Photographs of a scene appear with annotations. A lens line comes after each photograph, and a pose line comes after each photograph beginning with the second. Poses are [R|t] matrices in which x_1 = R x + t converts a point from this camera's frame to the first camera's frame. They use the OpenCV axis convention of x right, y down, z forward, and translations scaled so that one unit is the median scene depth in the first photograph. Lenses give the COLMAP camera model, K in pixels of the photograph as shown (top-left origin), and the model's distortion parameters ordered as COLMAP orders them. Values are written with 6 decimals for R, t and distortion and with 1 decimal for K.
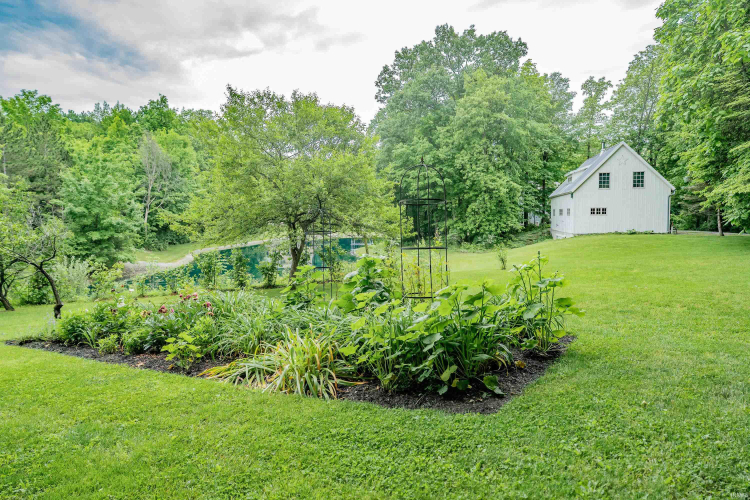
lens RADIAL K [[467.7, 0, 375.0], [0, 467.7, 250.0], [0, 0, 1]] dist [-0.001196, 0.000005]
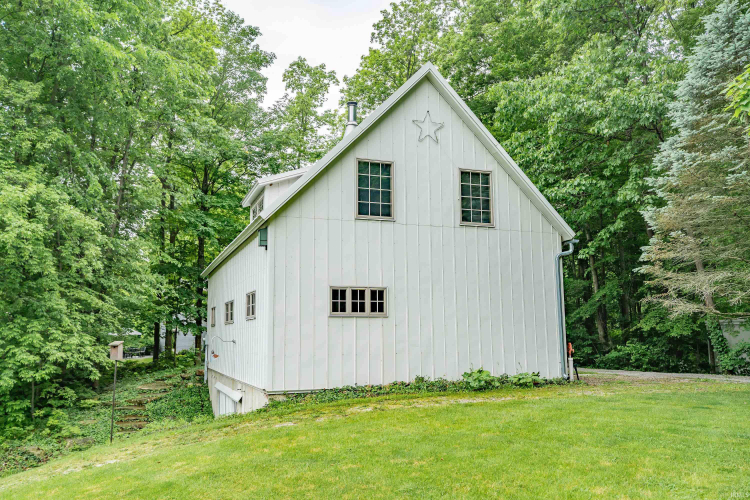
lens RADIAL K [[623.5, 0, 375.0], [0, 623.5, 250.0], [0, 0, 1]] dist [0.045153, 0.001941]
pose [[0.842096, 0.084278, 0.532702, 0.296015], [0.031491, 0.978346, -0.204564, -0.039074], [-0.538408, 0.189038, 0.821208, 0.699083]]
